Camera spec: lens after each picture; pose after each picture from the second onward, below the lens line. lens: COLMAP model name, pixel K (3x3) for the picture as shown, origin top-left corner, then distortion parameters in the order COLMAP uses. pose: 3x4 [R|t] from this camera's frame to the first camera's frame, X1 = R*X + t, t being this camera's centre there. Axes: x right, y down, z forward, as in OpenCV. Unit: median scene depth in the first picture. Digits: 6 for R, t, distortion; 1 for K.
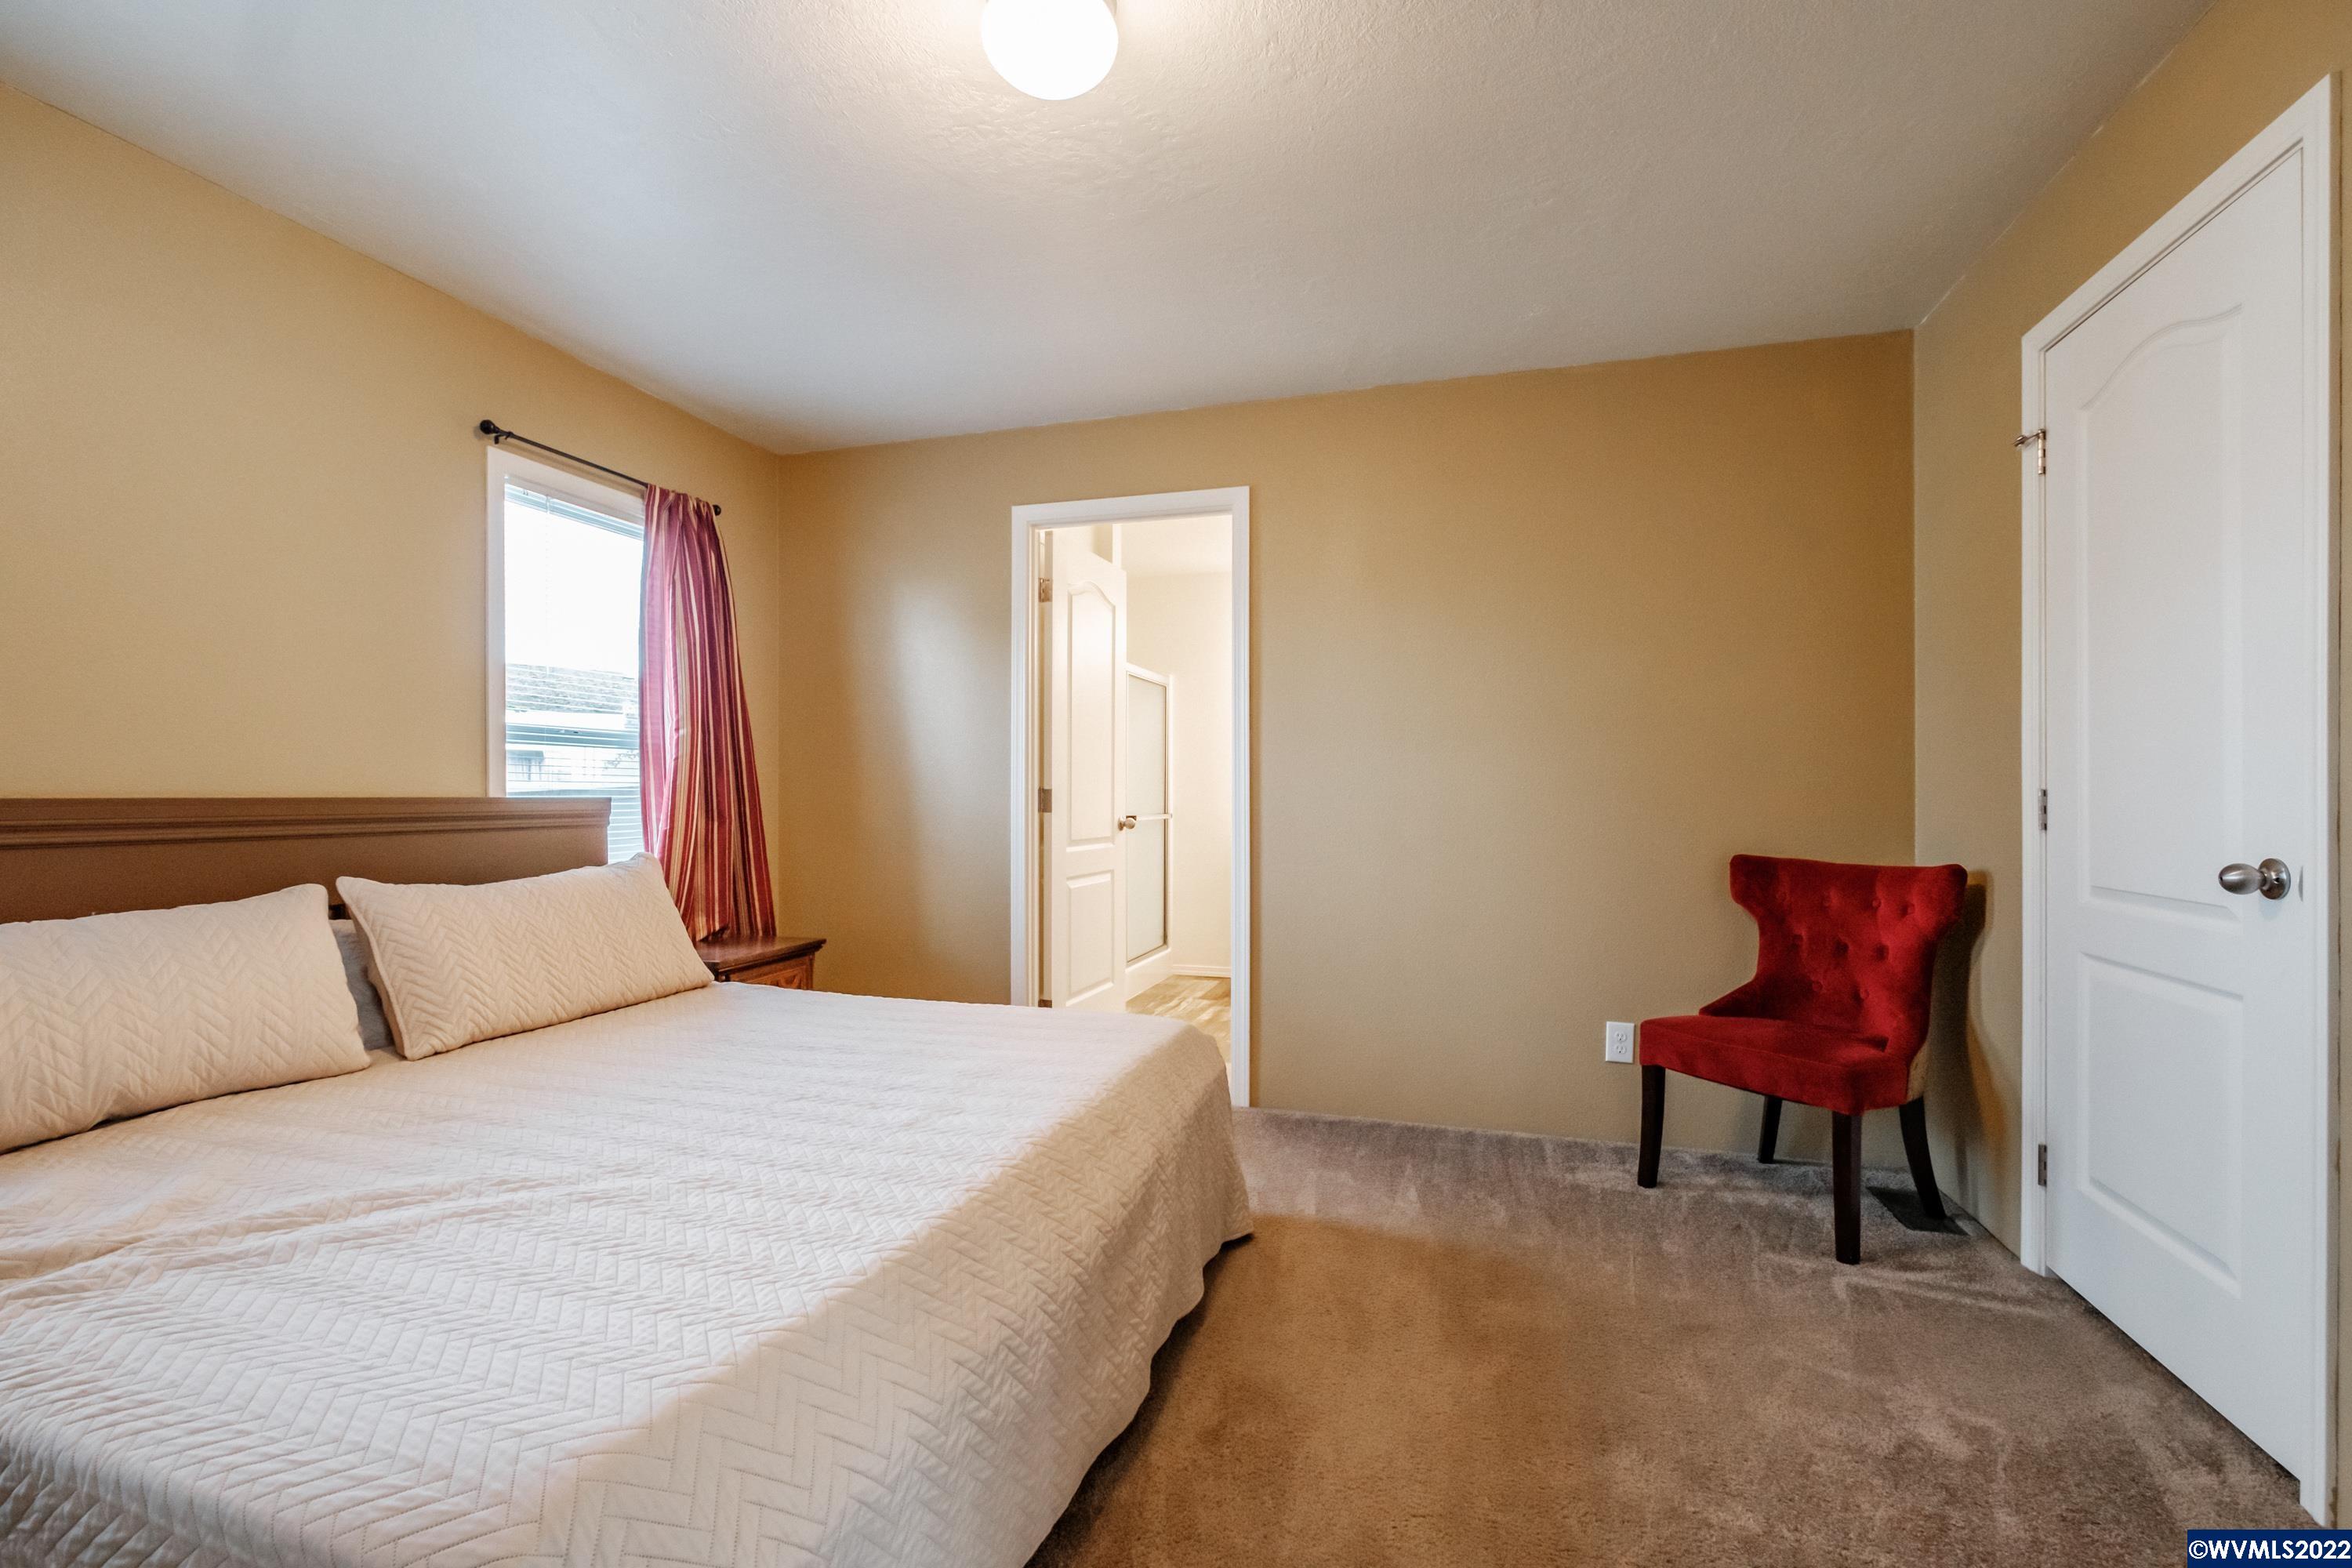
lens RADIAL K [[1023.1, 0, 1175.1], [0, 1023.1, 798.7], [0, 0, 1]] dist [-0.000786, -0.000304]
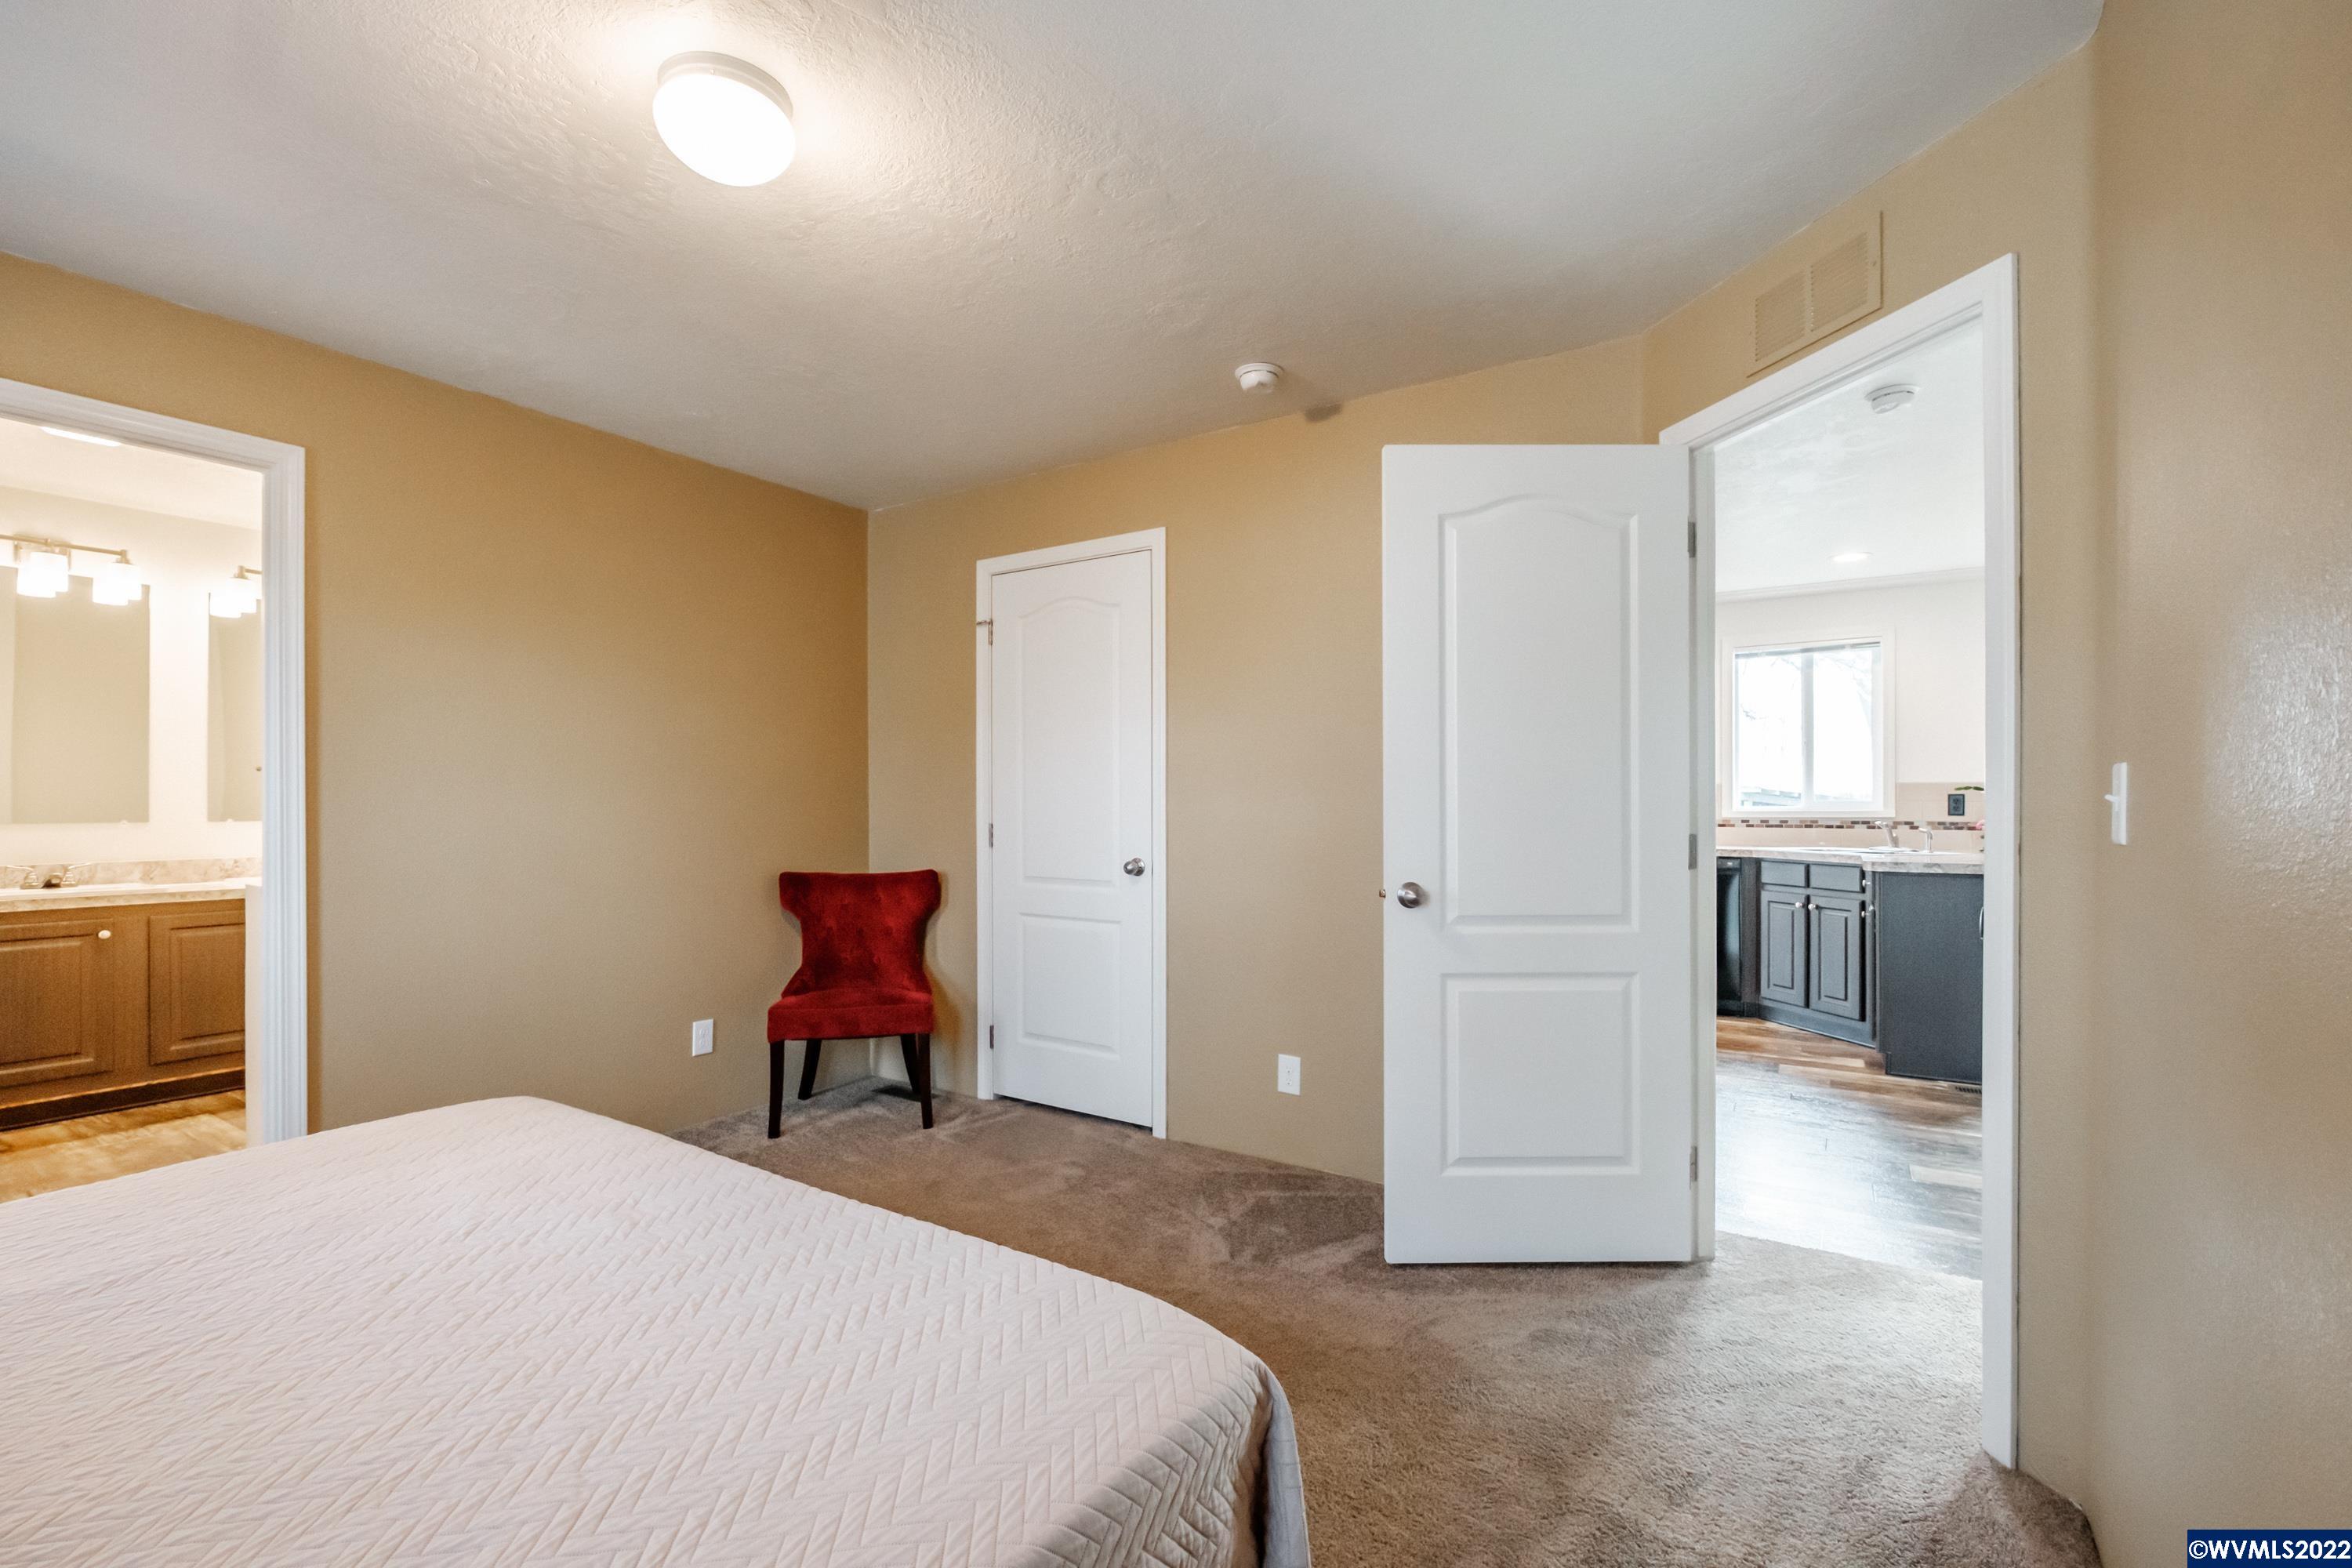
lens RADIAL K [[1042.1, 0, 1142.6], [0, 1042.1, 804.1], [0, 0, 1]] dist [-0.001384, -0.000525]
pose [[0.299743, -0.002644, 0.954016, -0.770911], [0.002464, 0.999995, 0.001998, -0.044922], [-0.954017, 0.001752, 0.299748, 0.209780]]
